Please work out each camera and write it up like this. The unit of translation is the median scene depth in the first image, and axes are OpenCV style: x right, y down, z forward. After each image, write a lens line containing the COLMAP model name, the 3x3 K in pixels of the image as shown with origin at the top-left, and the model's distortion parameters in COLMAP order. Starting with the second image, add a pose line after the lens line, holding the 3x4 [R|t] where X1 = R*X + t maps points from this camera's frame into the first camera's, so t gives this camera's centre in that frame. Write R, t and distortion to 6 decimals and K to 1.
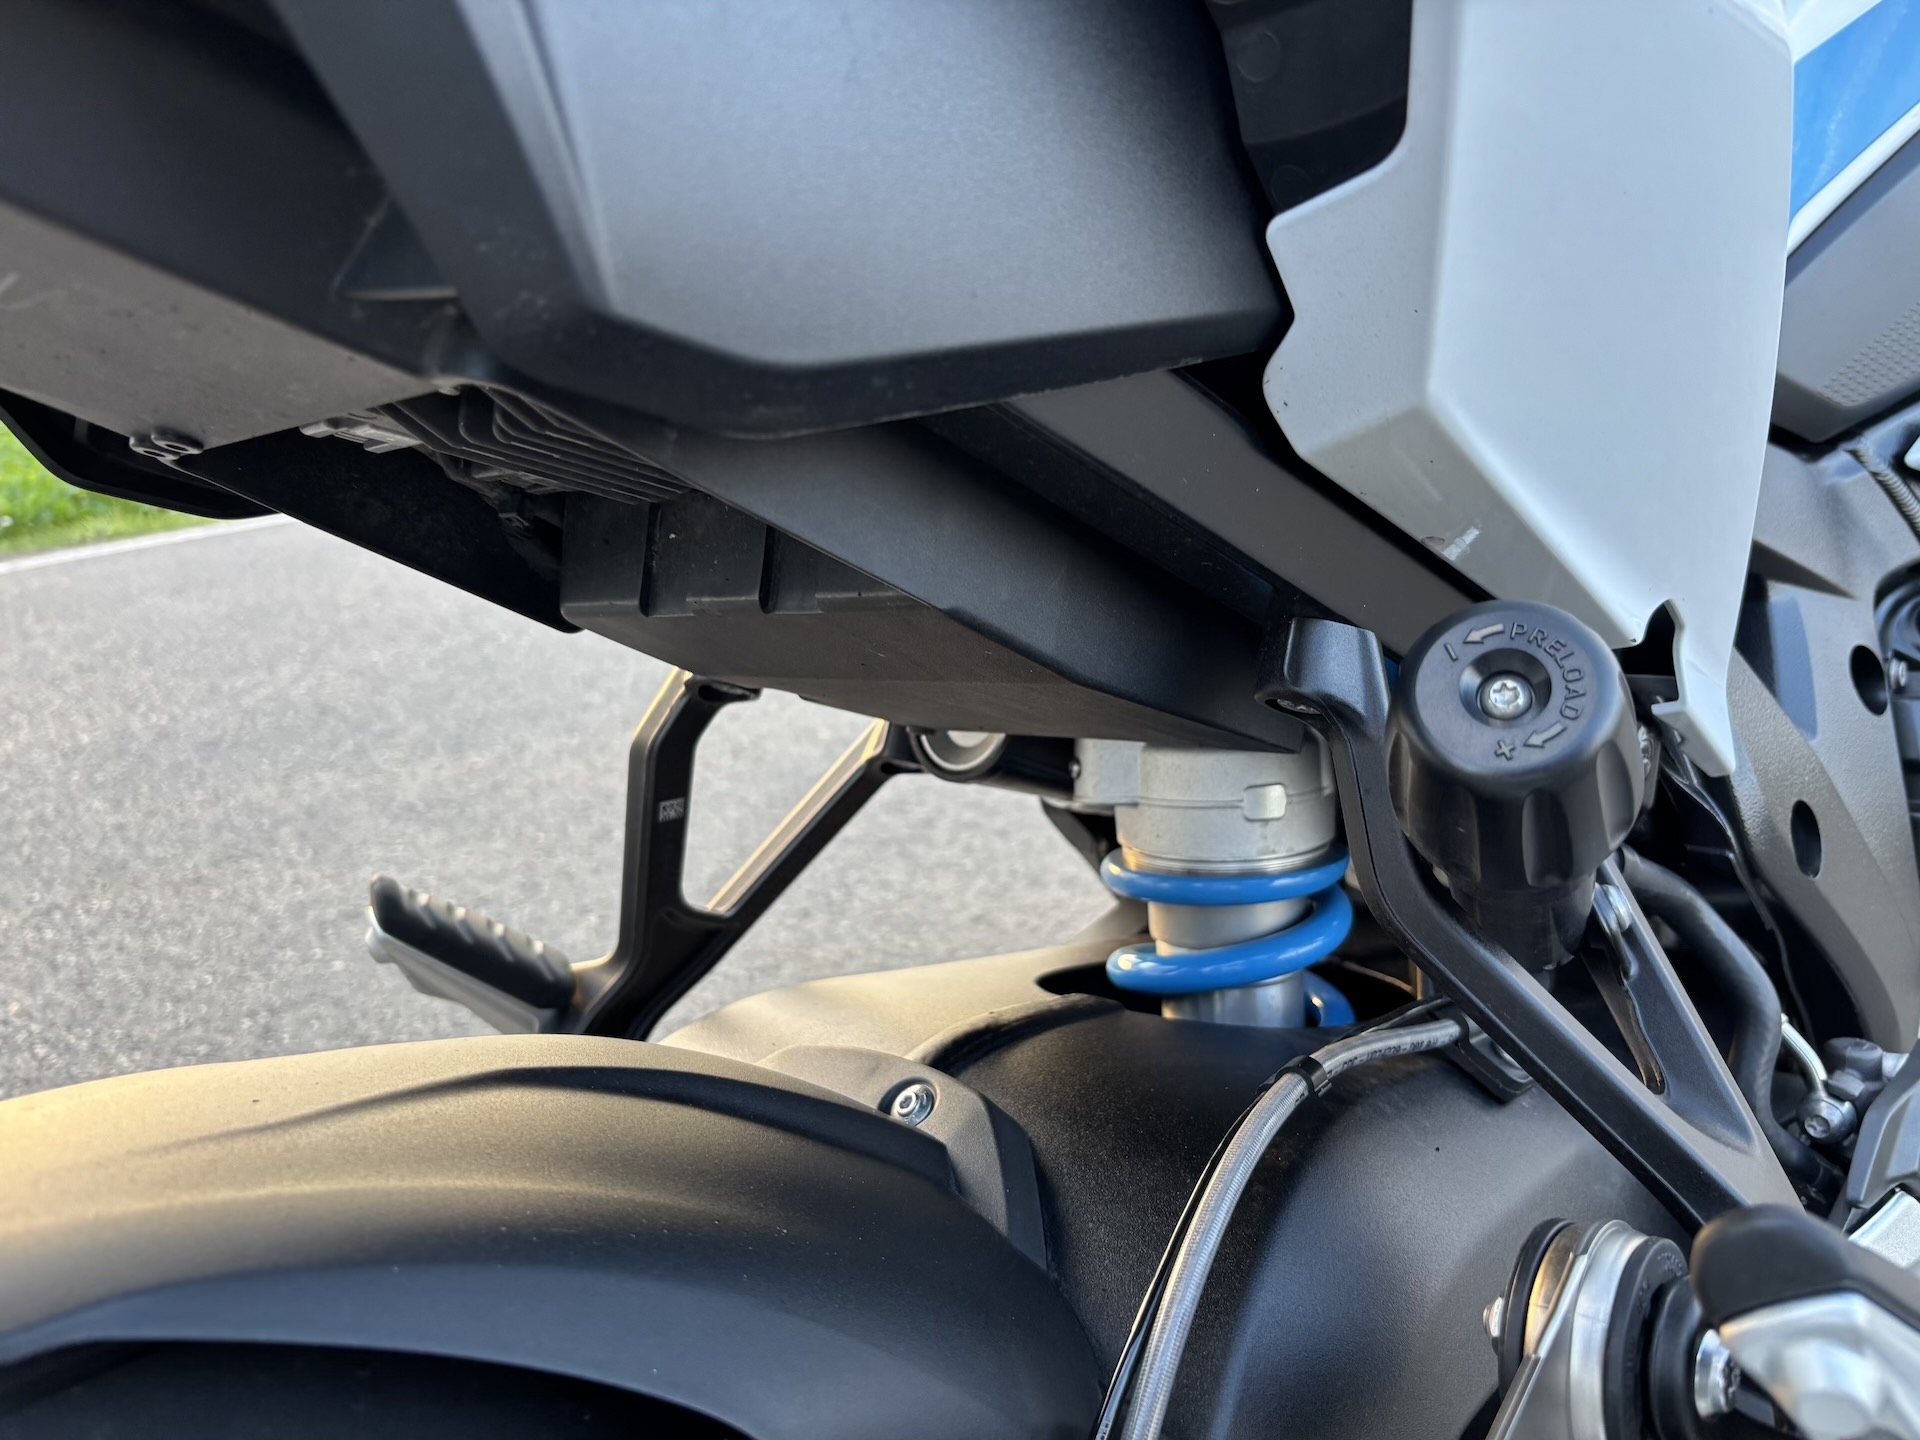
lens RADIAL K [[1469.9, 0, 960.0], [0, 1469.9, 720.0], [0, 0, 1]] dist [0.001701, -0.002153]
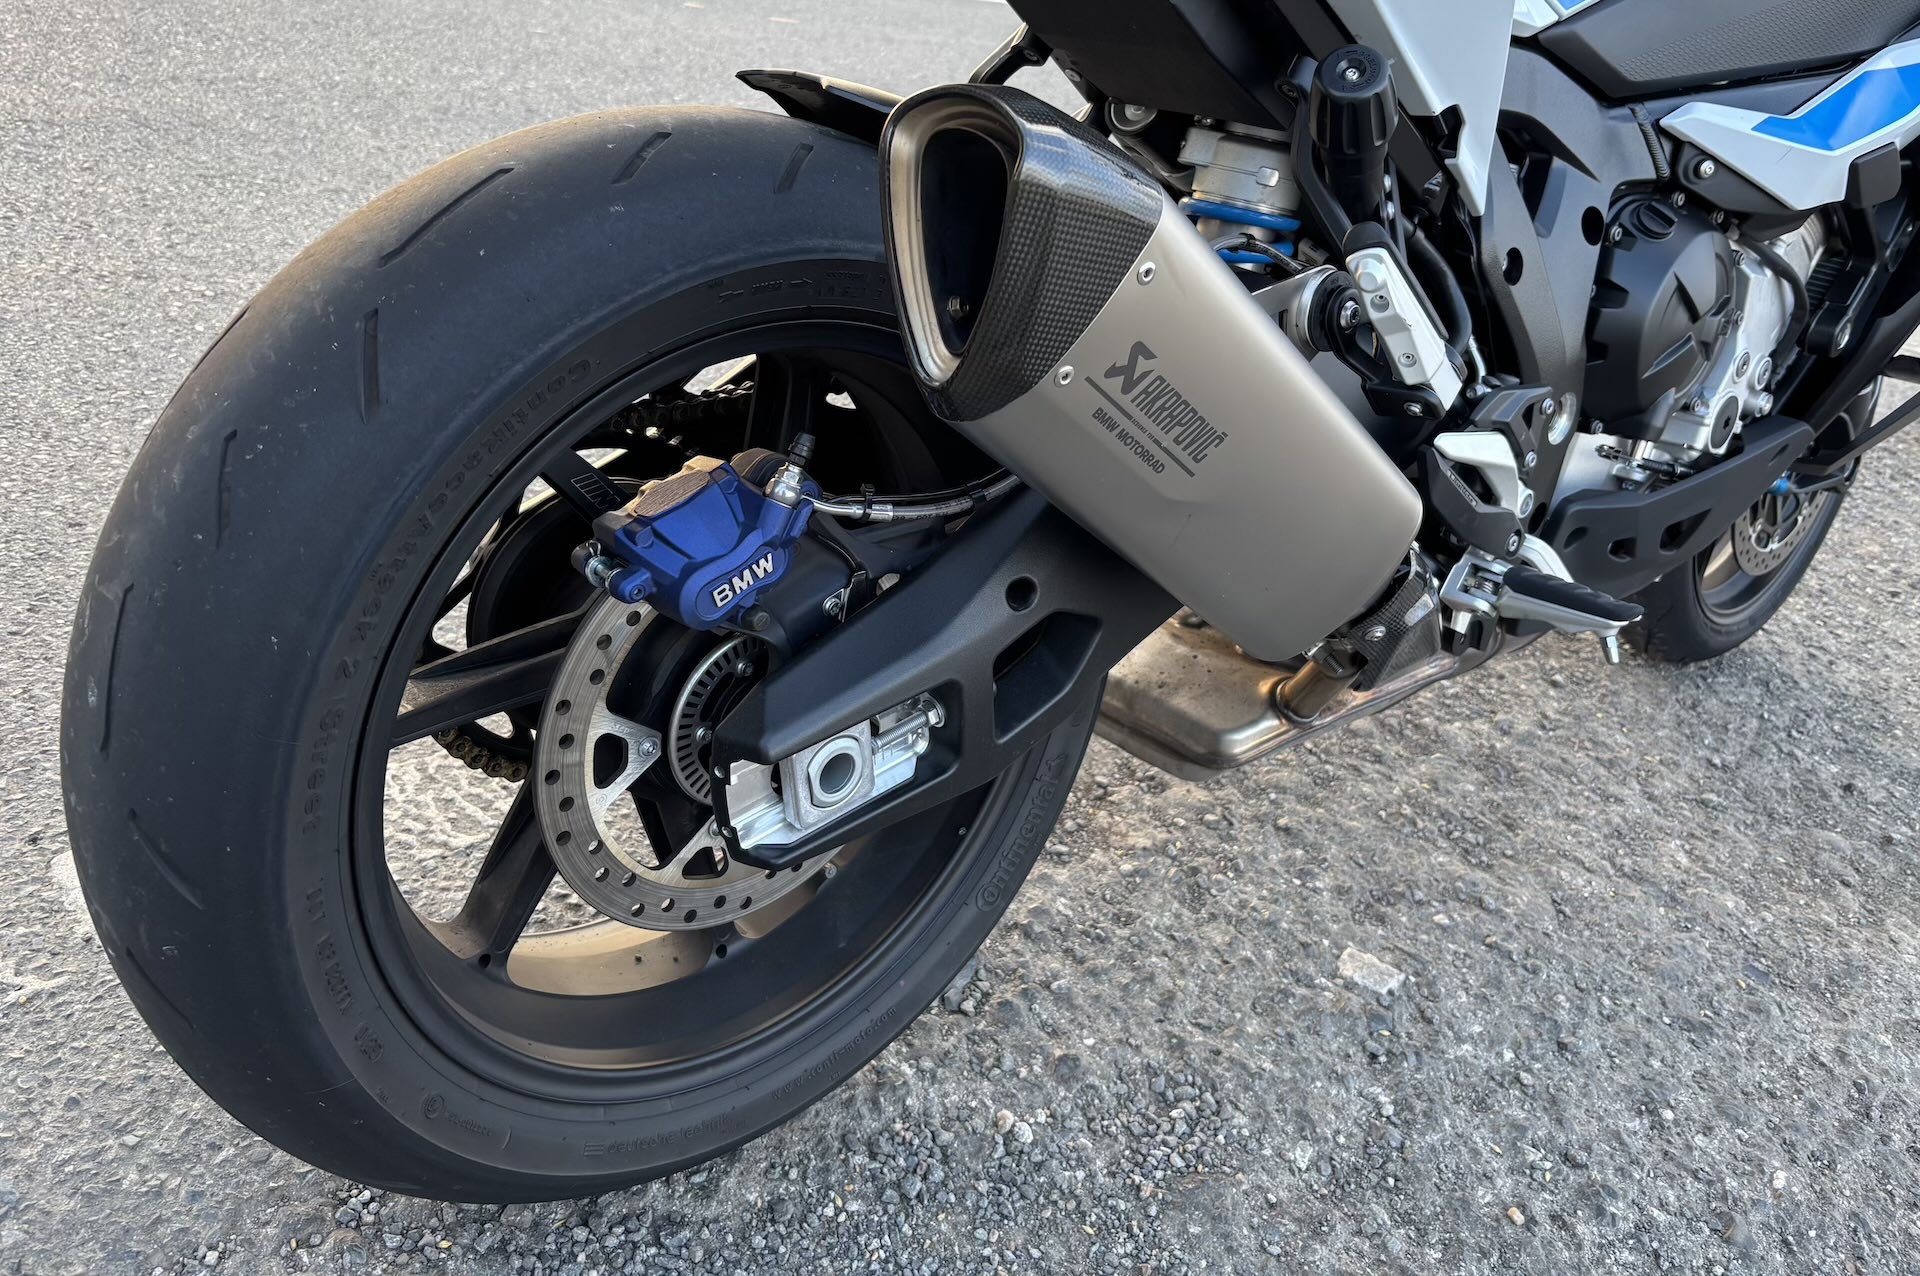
lens RADIAL K [[1478.2, 0, 953.5], [0, 1478.2, 516.3], [0, 0, 1]] dist [-0.000248, -0.001359]
pose [[0.961983, 0.273069, -0.004658, -0.083023], [-0.270358, 0.954571, 0.125299, 0.383945], [0.038662, -0.119277, 0.992108, -1.186181]]
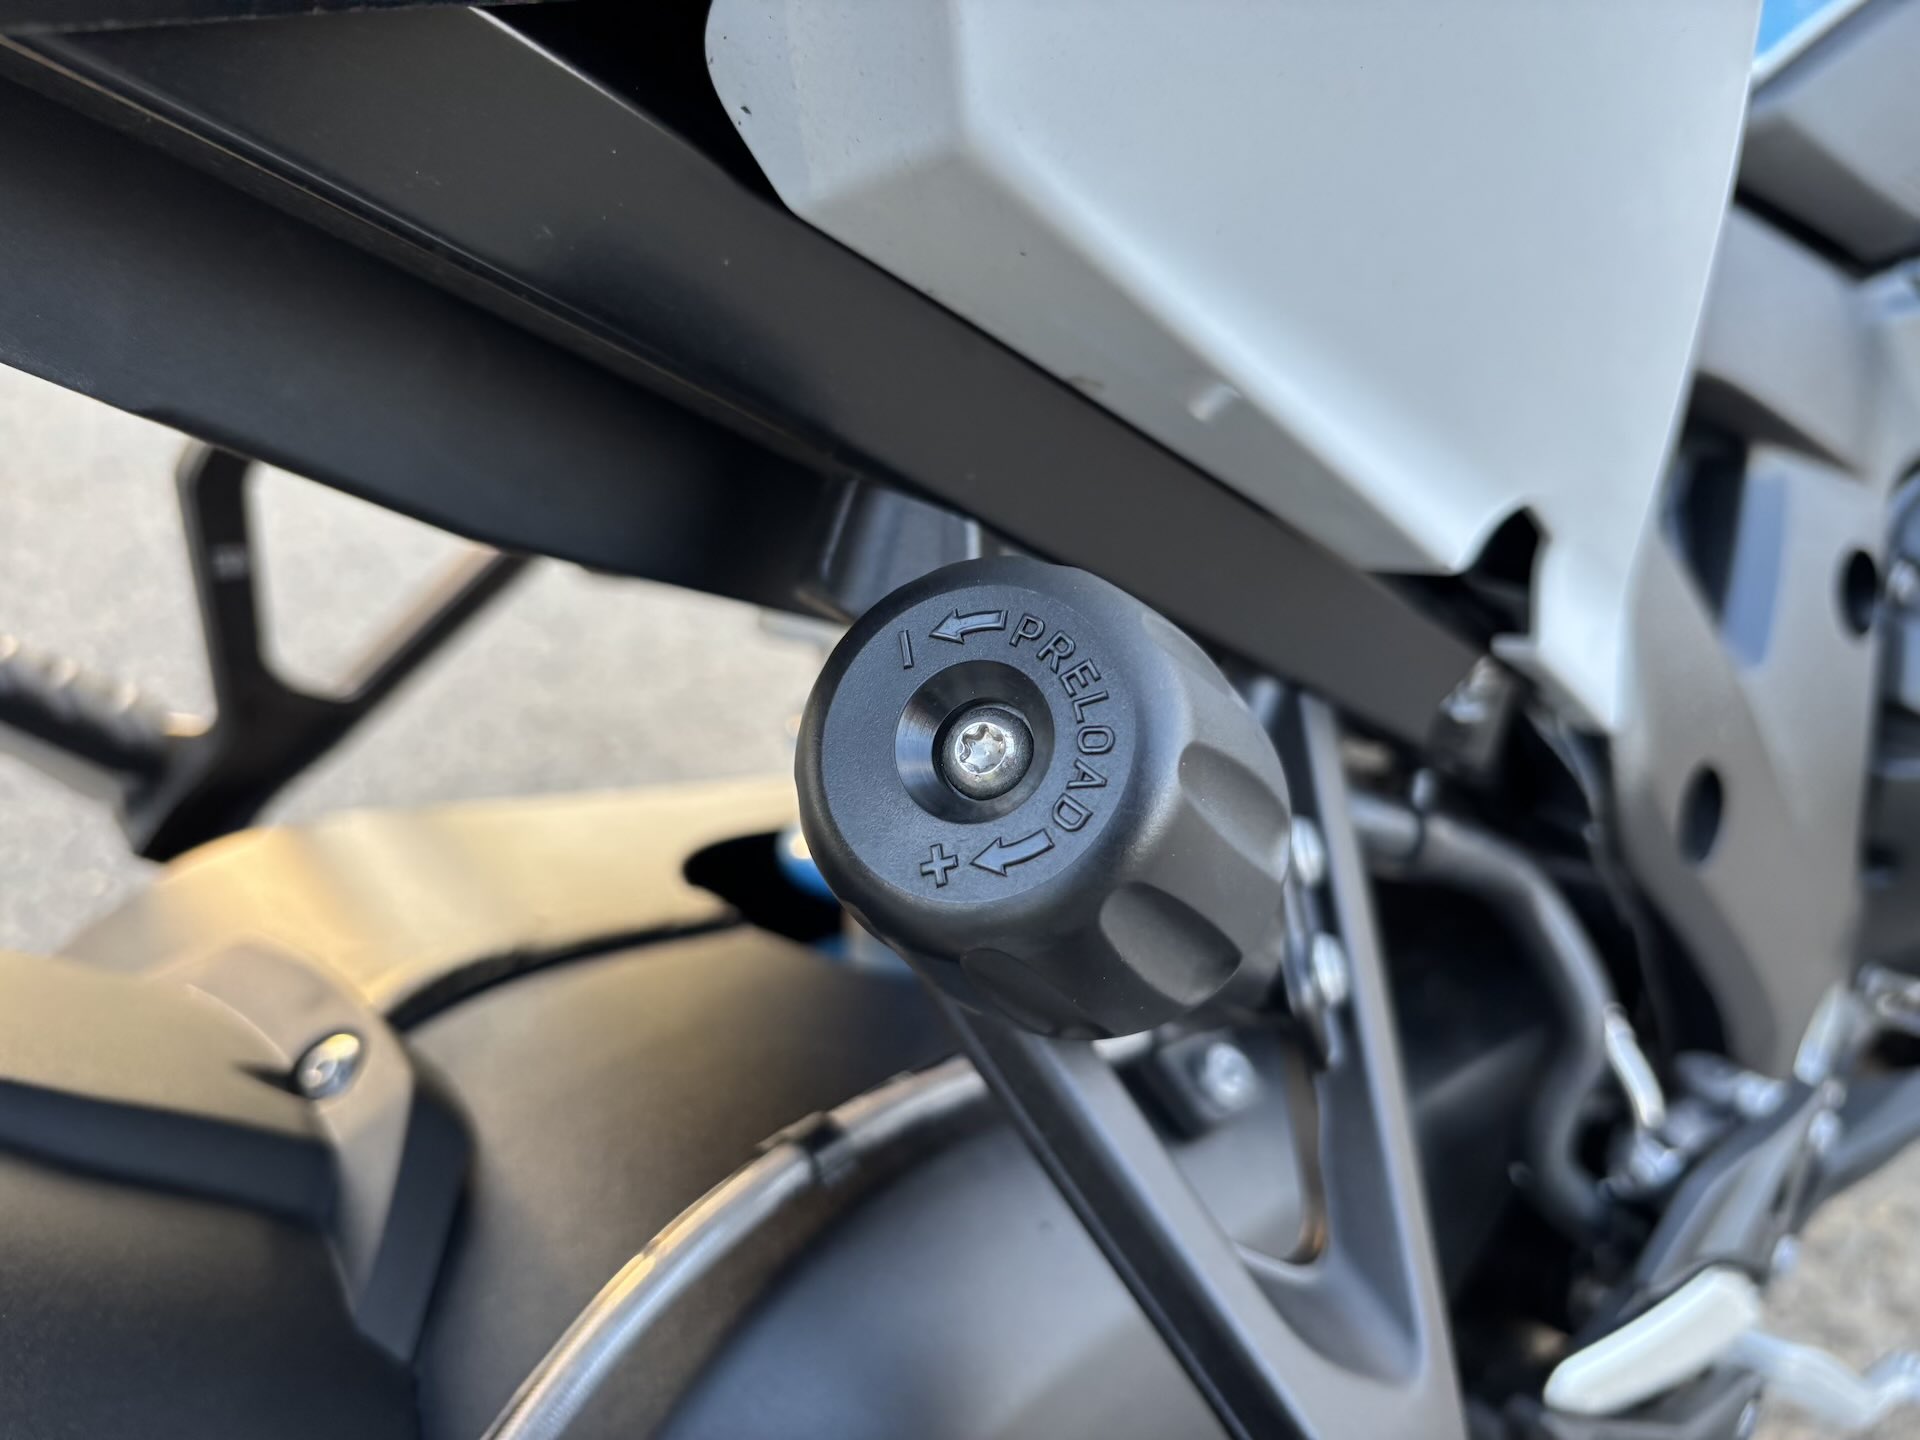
lens RADIAL K [[1507.5, 0, 960.0], [0, 1507.5, 720.0], [0, 0, 1]] dist [-0.004844, -0.004563]
pose [[0.991146, 0.132691, 0.004687, 0.197722], [-0.130836, 0.970062, 0.204600, -0.074889], [0.022602, -0.203402, 0.978834, 0.261847]]
